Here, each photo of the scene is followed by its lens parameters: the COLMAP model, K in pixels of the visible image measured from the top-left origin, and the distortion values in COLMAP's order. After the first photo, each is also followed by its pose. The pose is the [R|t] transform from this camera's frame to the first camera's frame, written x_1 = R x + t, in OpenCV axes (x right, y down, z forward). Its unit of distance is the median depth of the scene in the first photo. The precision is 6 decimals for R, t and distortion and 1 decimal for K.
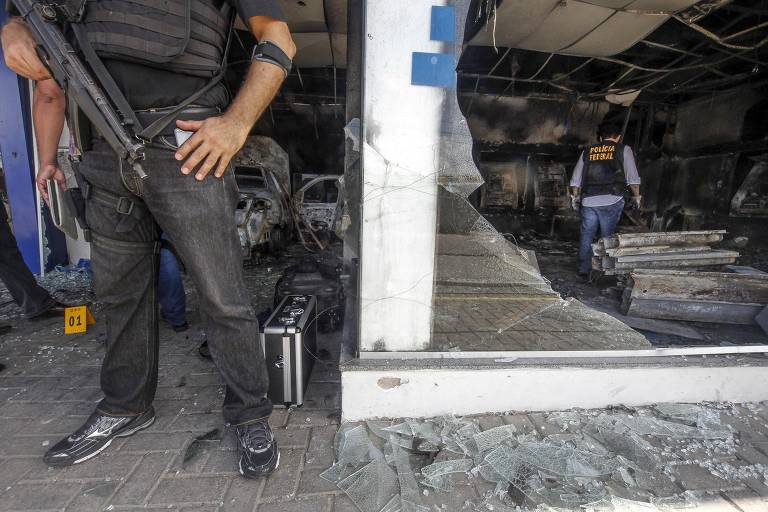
lens RADIAL K [[343.5, 0, 384.0], [0, 343.5, 256.0], [0, 0, 1]] dist [-0.027398, 0.000150]
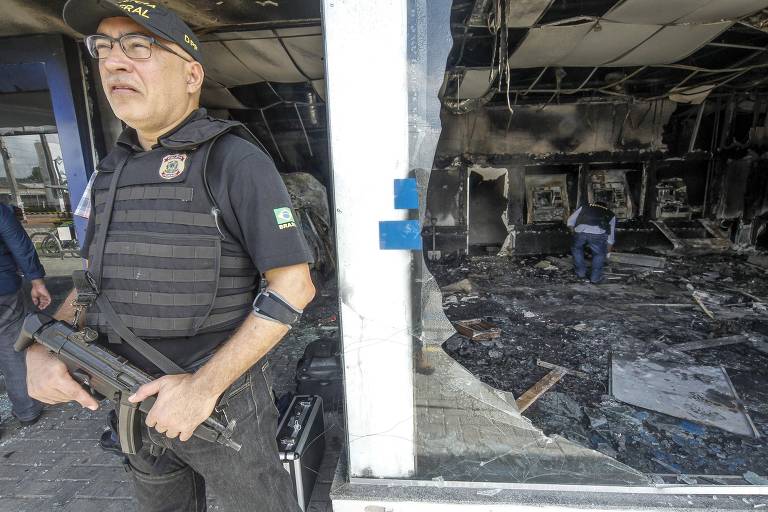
lens RADIAL K [[350.3, 0, 382.2], [0, 350.3, 260.1], [0, 0, 1]] dist [-0.013162, -0.000669]
pose [[0.987400, -0.032795, -0.154809, 0.215566], [0.034076, 0.999403, 0.005623, -0.399036], [0.154533, -0.010828, 0.987928, -0.080454]]
